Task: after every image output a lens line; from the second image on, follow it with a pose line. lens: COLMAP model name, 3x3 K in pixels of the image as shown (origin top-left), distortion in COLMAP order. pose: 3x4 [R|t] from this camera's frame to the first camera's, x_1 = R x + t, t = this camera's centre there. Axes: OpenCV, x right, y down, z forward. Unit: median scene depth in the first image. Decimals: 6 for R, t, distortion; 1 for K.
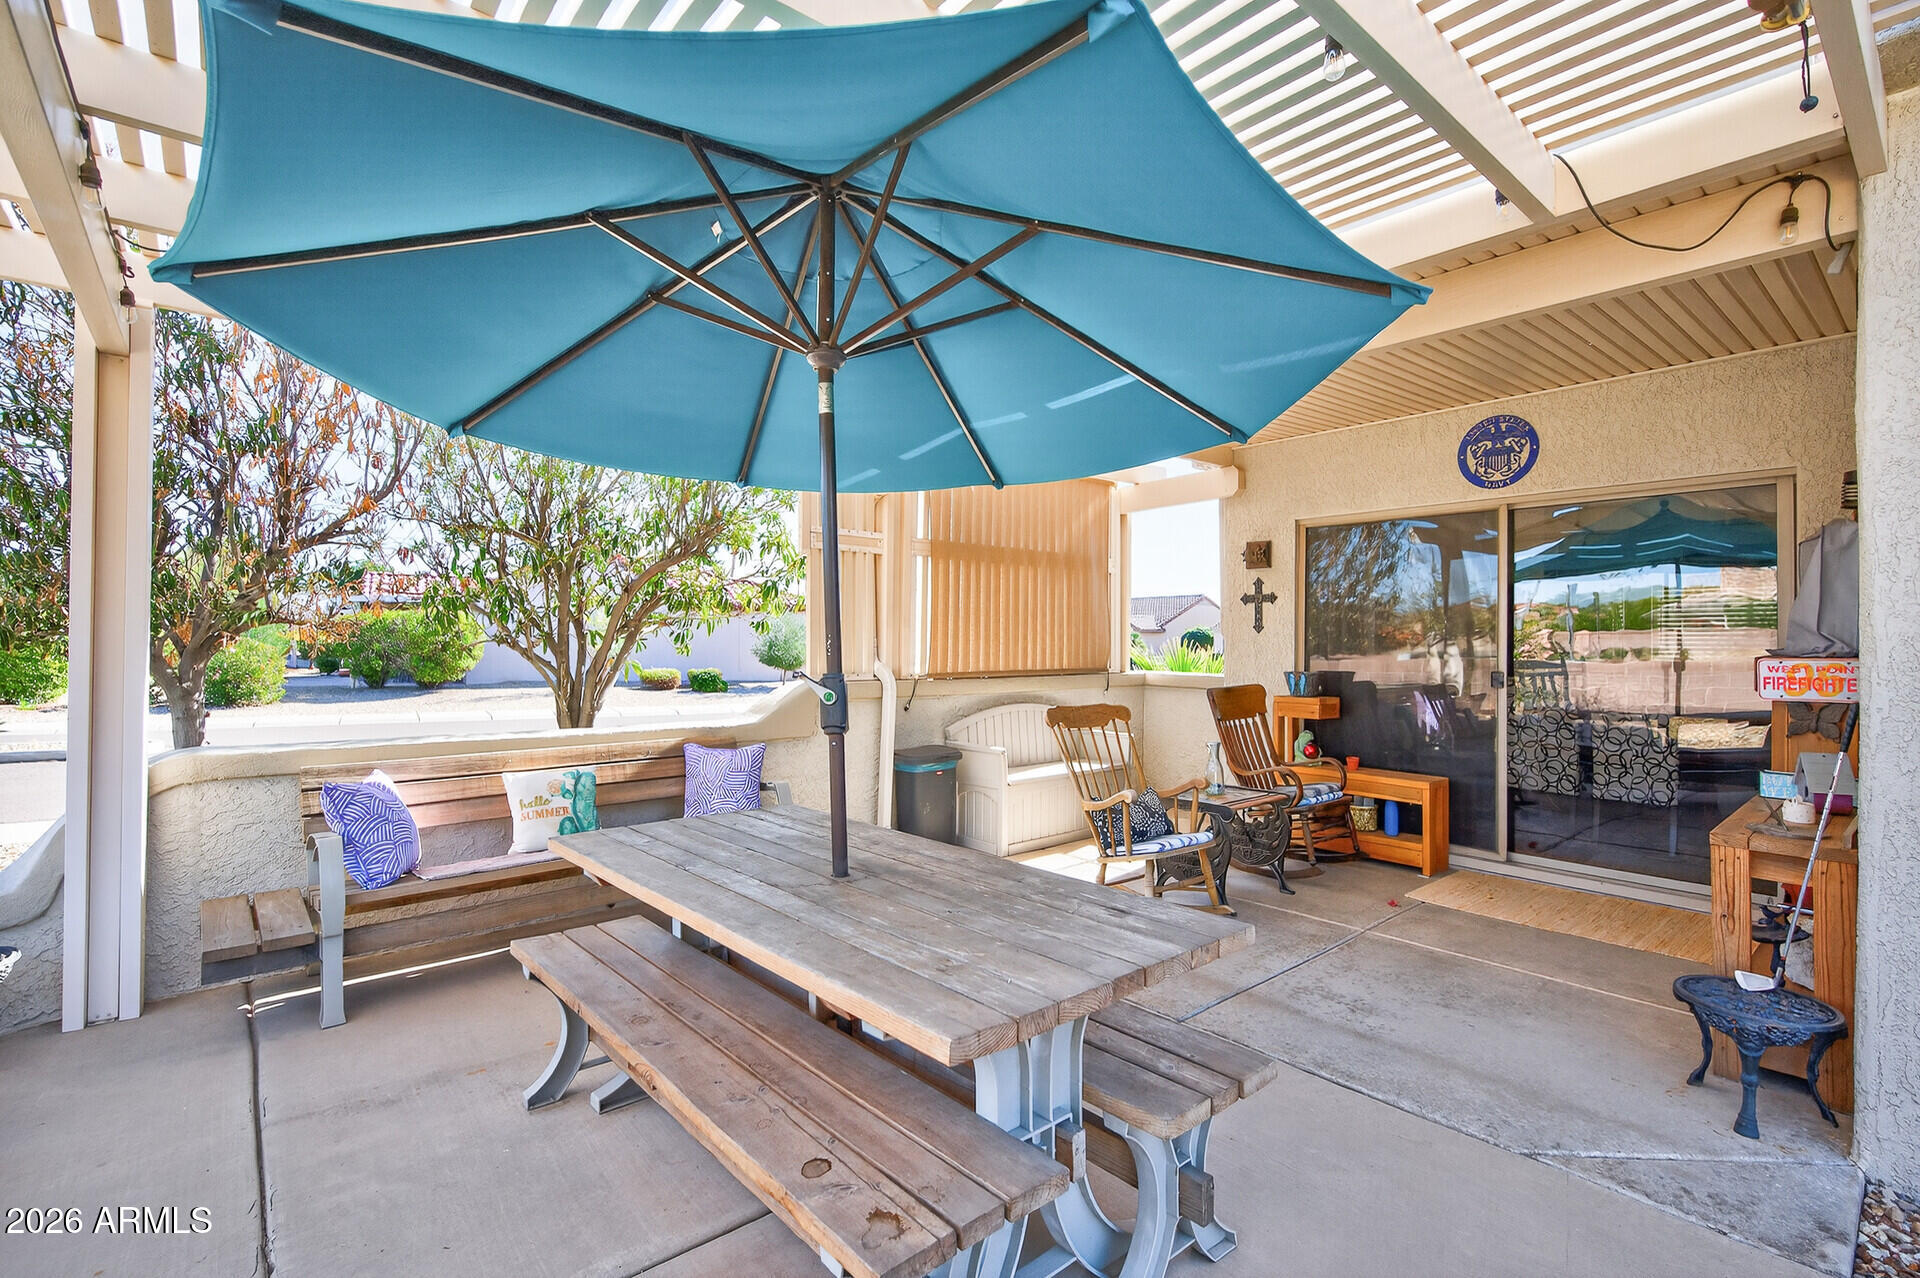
lens RADIAL K [[868.5, 0, 975.4], [0, 868.5, 628.1], [0, 0, 1]] dist [0.003960, -0.000425]
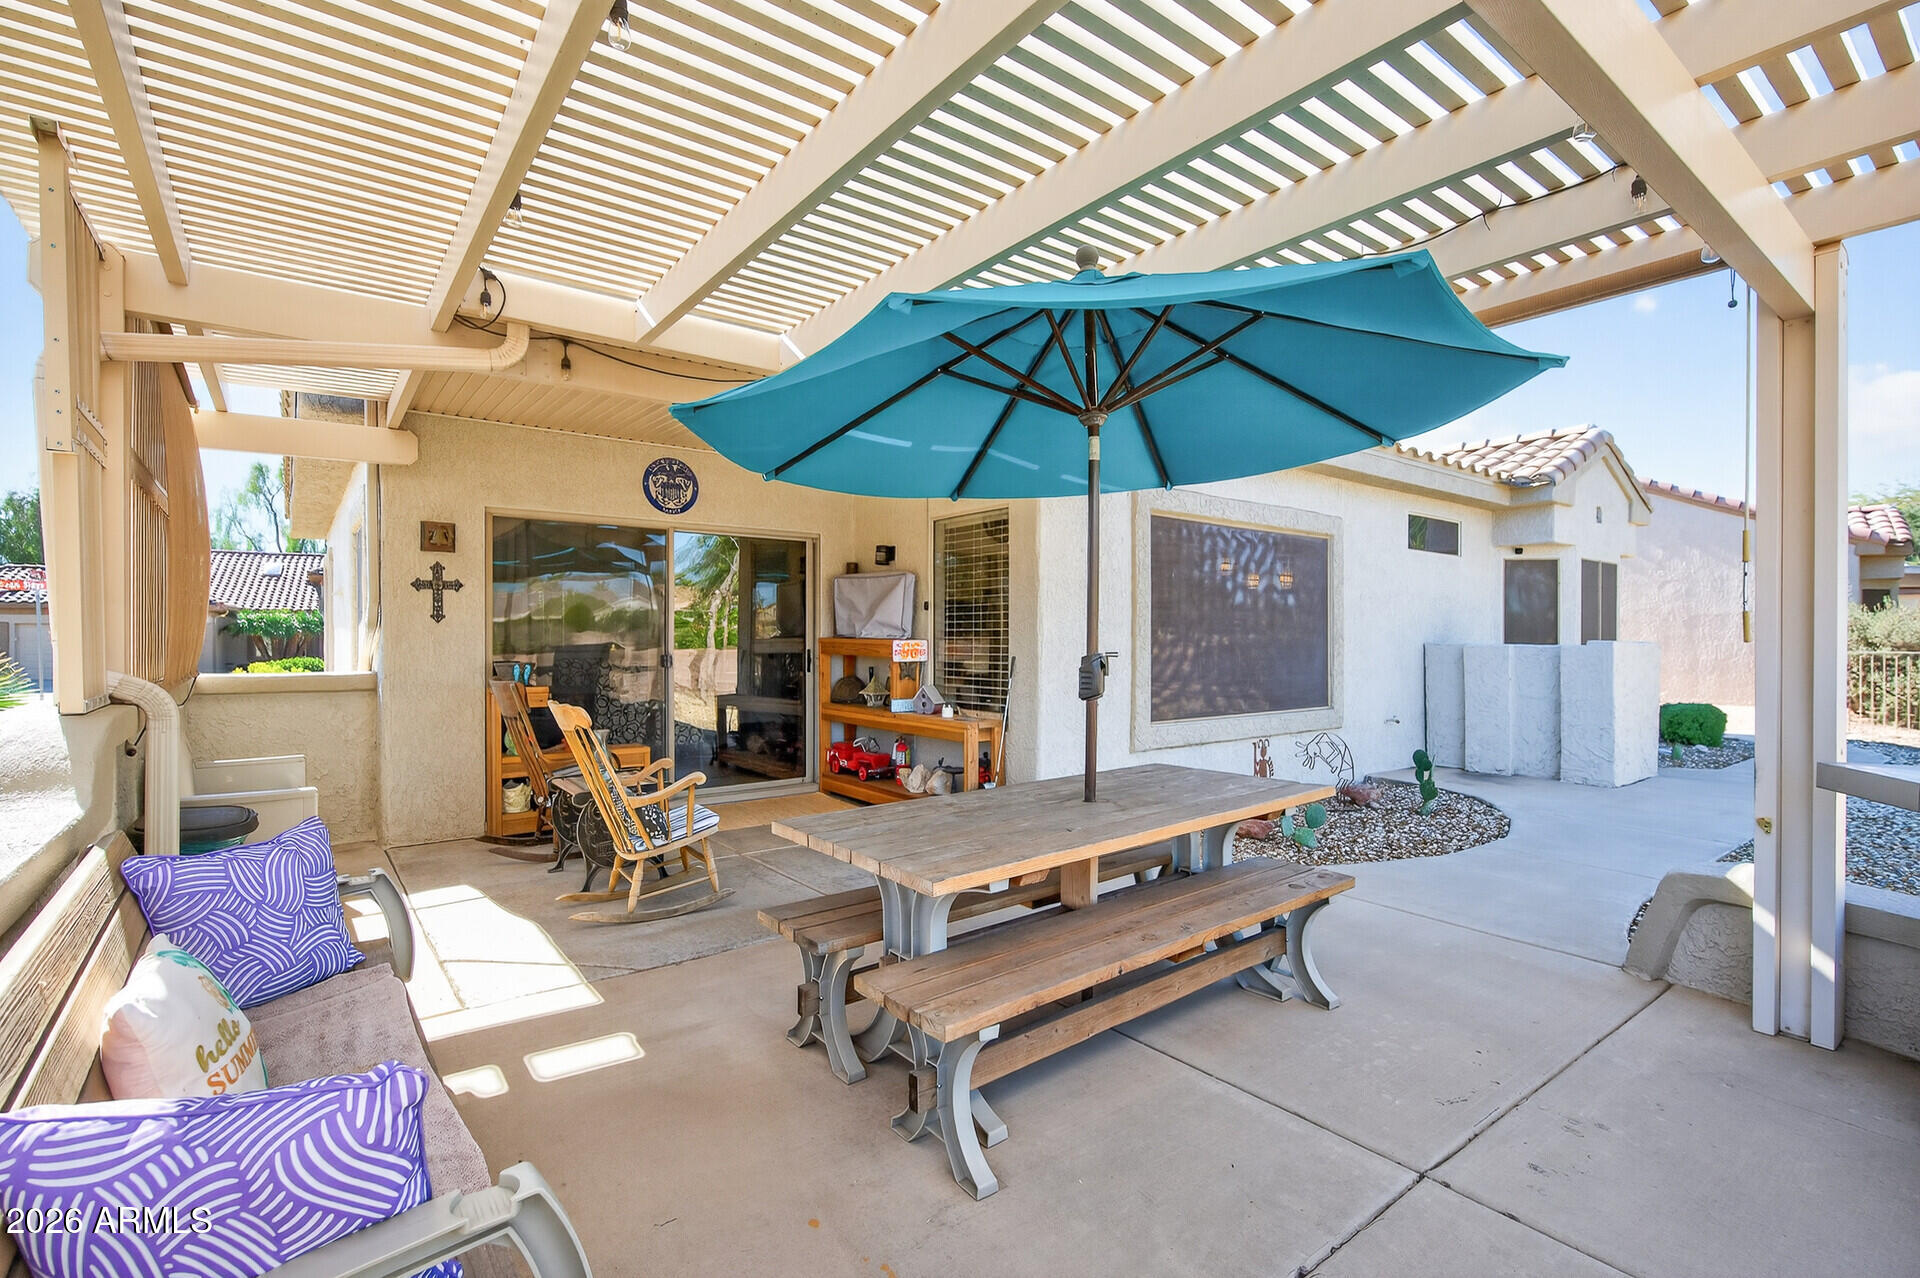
lens RADIAL K [[868.5, 0, 949.1], [0, 868.5, 639.7], [0, 0, 1]] dist [0.003960, -0.000425]
pose [[0.064399, -0.008644, 0.997887, -0.665207], [-0.013203, 0.999868, 0.009513, 0.009028], [-0.997837, -0.013788, 0.064276, 0.494718]]
